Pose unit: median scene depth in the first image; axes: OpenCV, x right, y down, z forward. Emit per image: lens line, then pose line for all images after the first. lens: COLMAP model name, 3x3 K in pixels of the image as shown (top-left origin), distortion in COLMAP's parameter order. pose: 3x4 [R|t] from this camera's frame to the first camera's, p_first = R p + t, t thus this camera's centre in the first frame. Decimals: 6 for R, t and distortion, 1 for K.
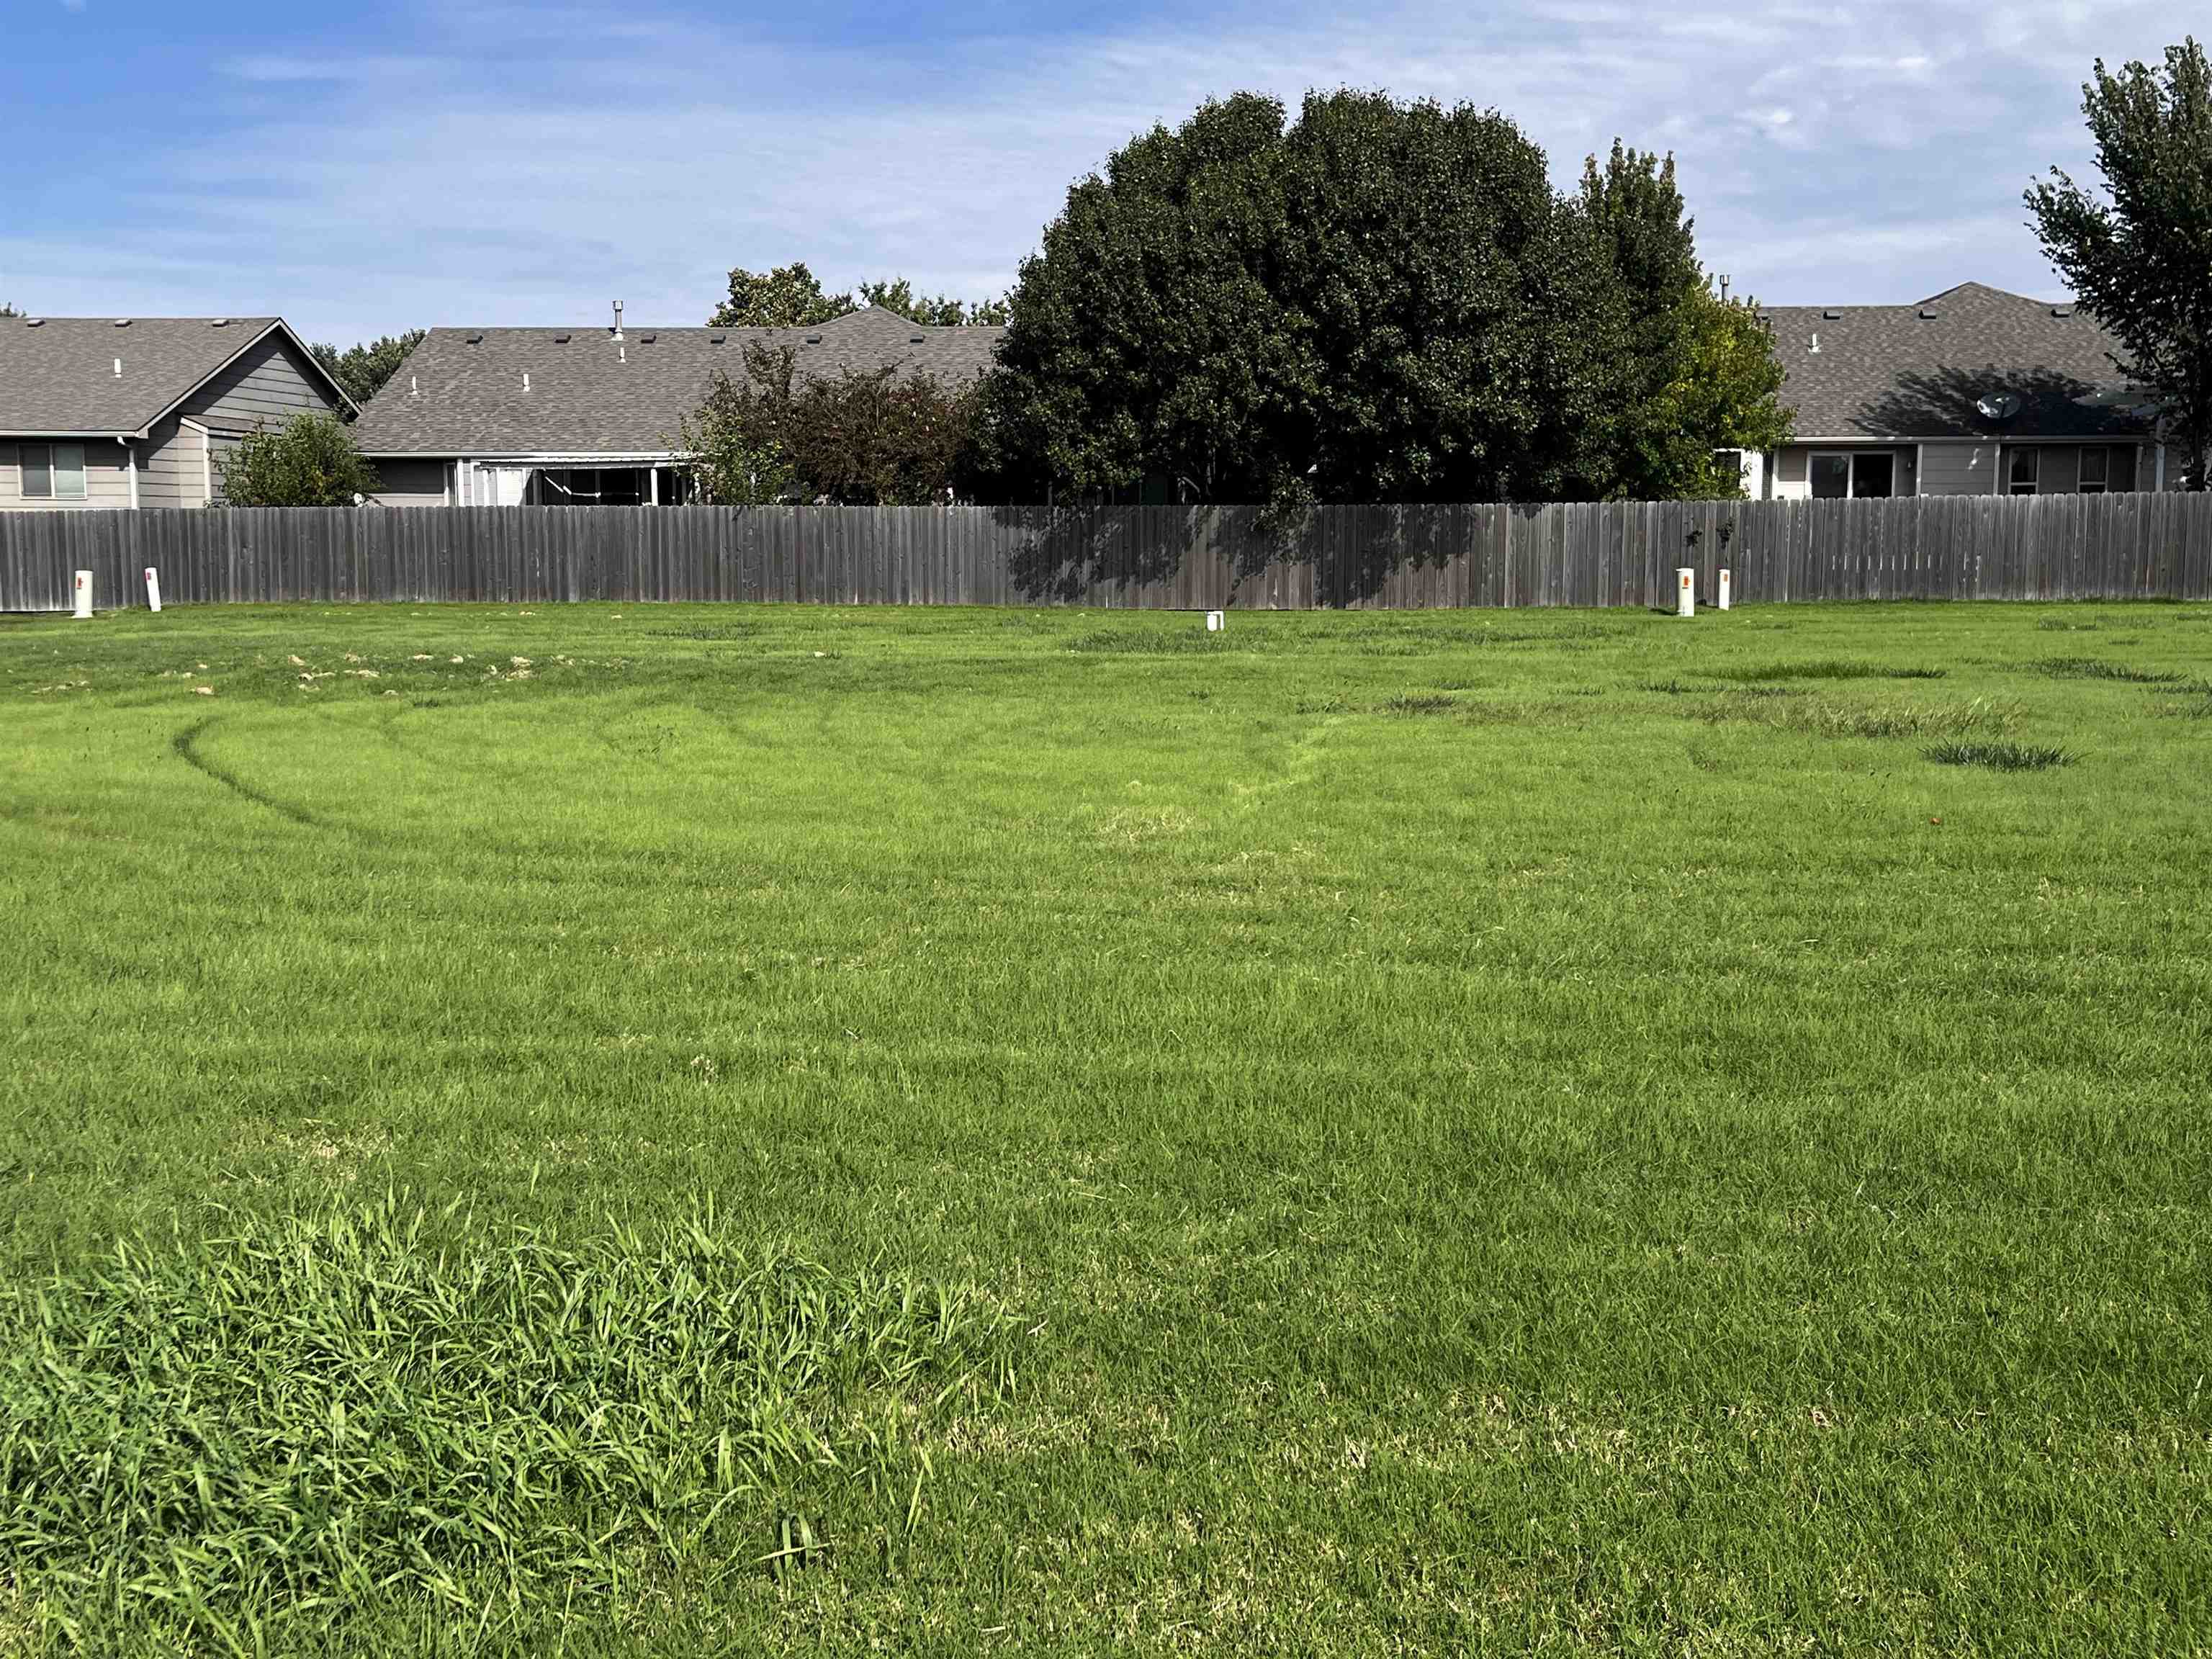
lens RADIAL K [[2258.1, 0, 1104.9], [0, 2258.1, 827.8], [0, 0, 1]] dist [0.039351, 0.000000]
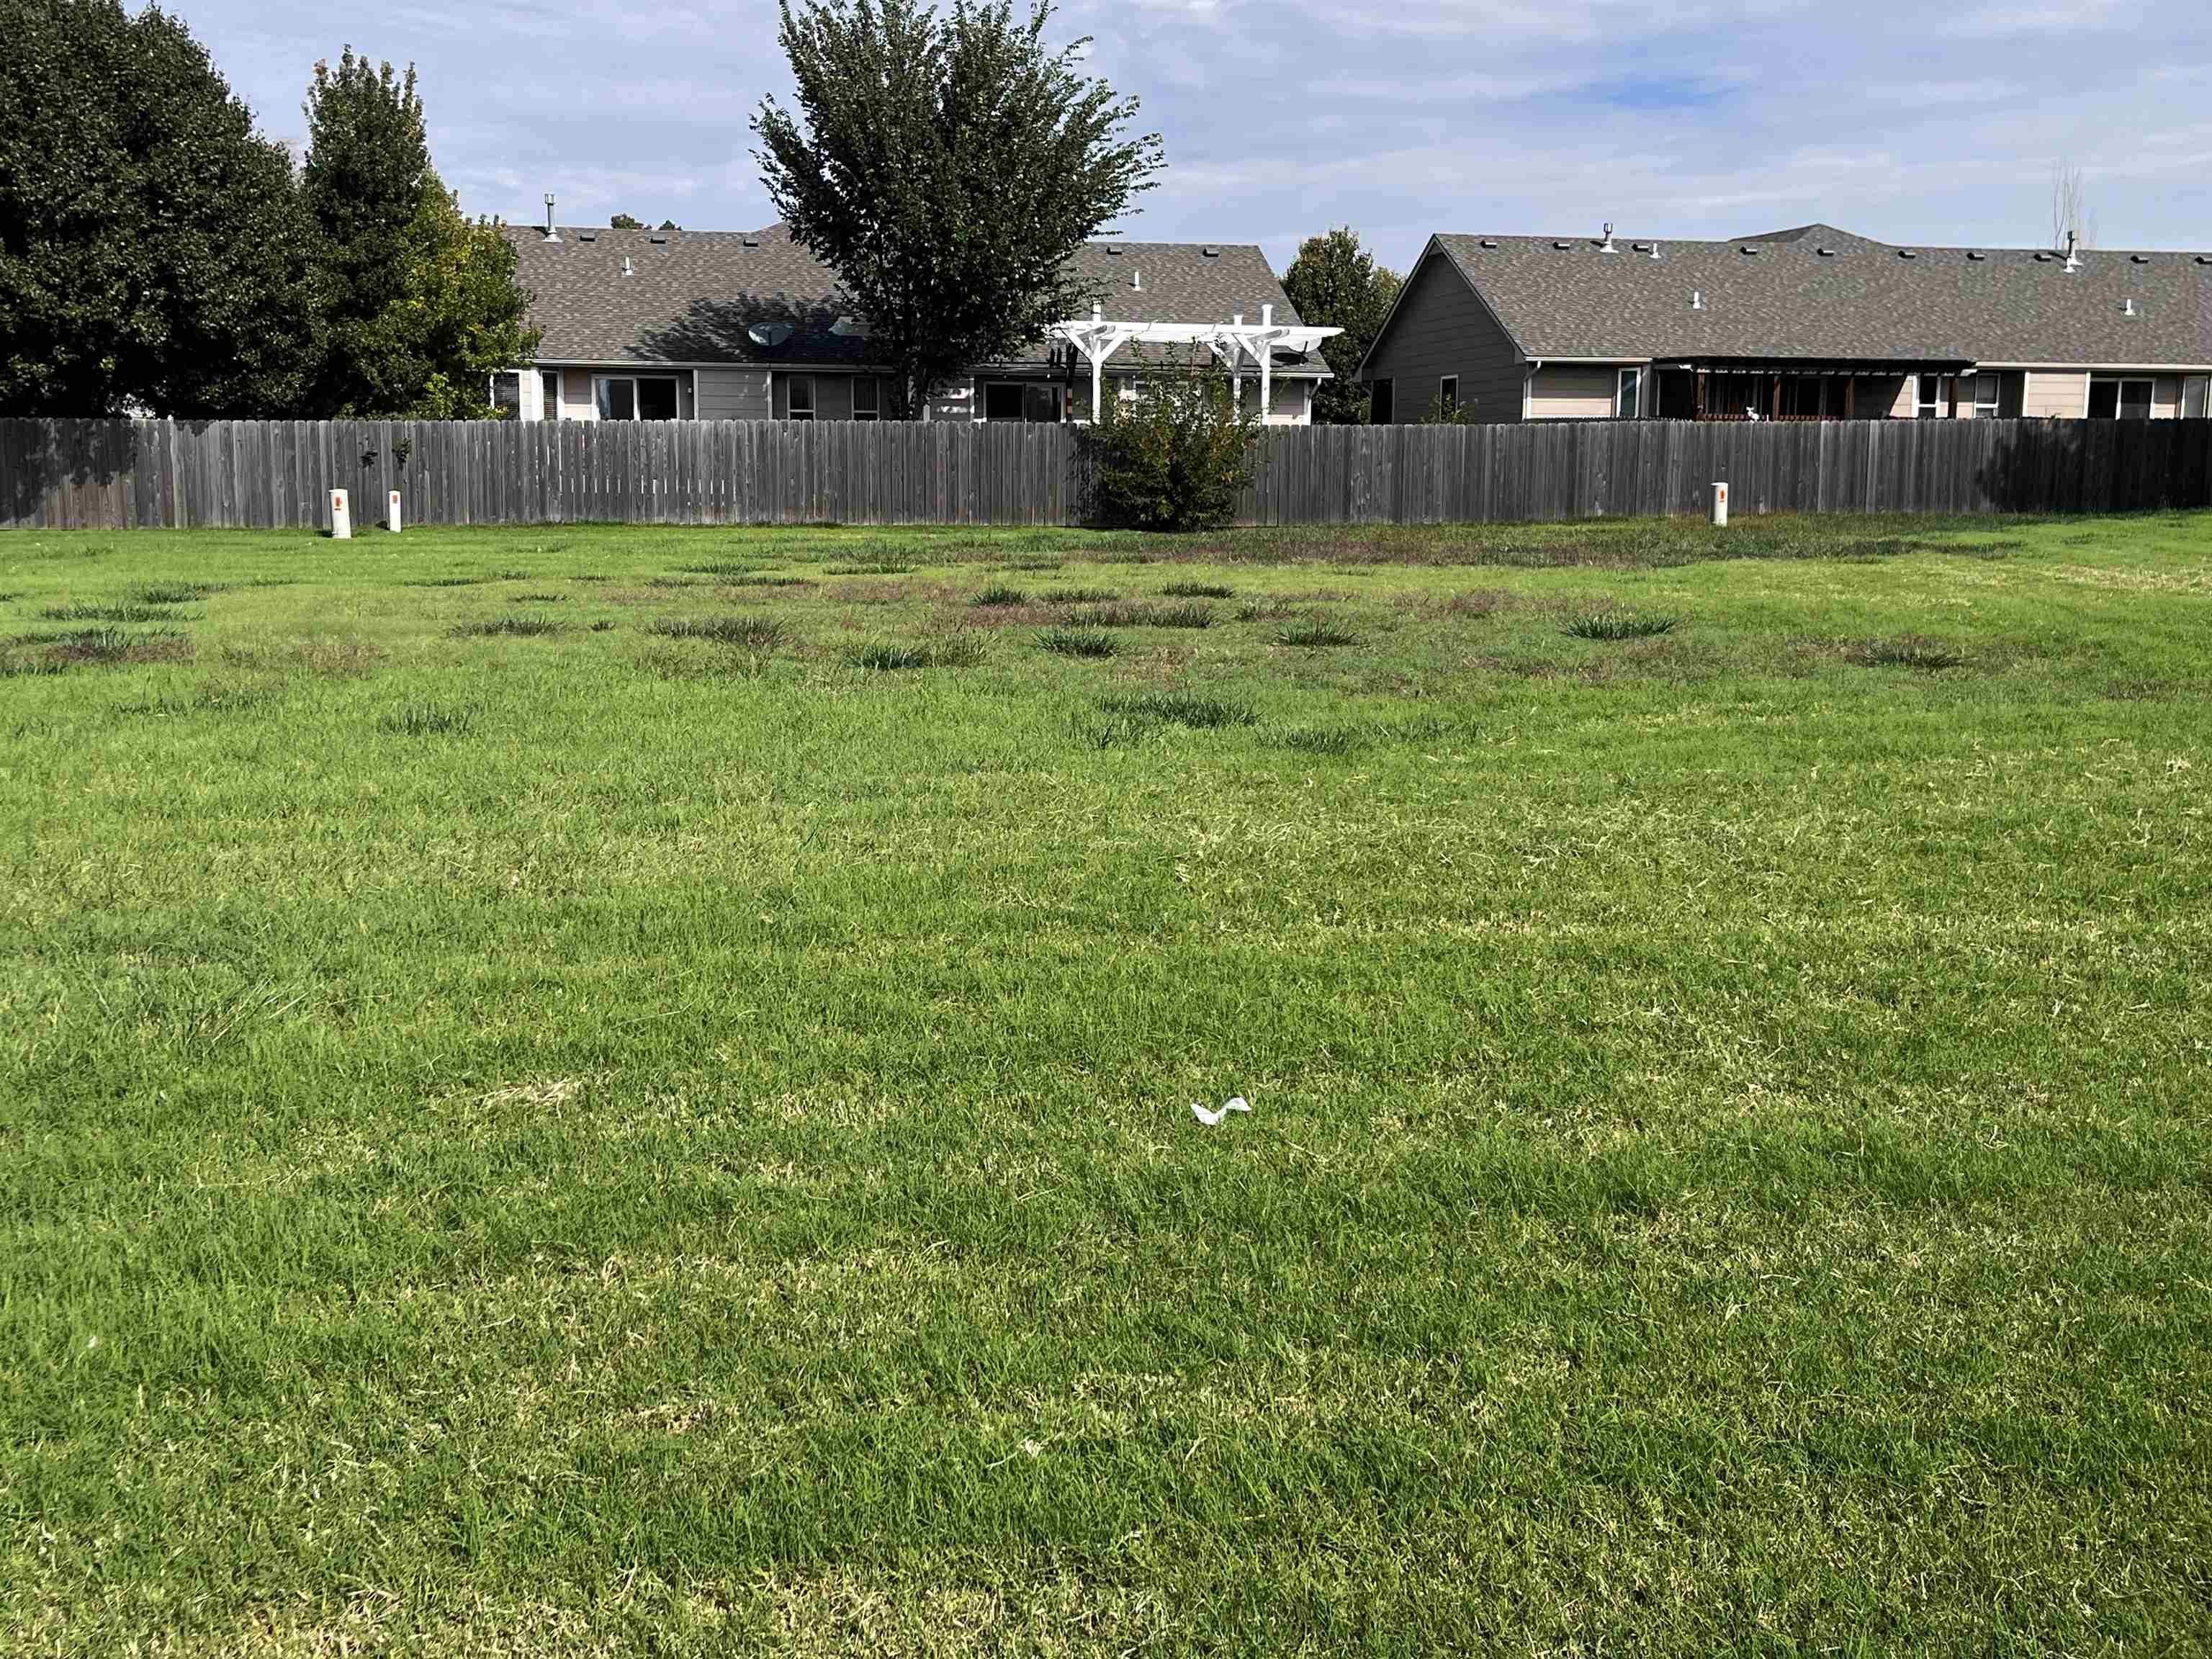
lens RADIAL K [[2258.1, 0, 1104.4], [0, 2258.1, 829.9], [0, 0, 1]] dist [0.039351, 0.000000]
pose [[0.973389, -0.029318, 0.227278, 0.337646], [0.021602, 0.999105, 0.036365, 0.004795], [-0.228141, -0.030487, 0.973151, -0.039831]]
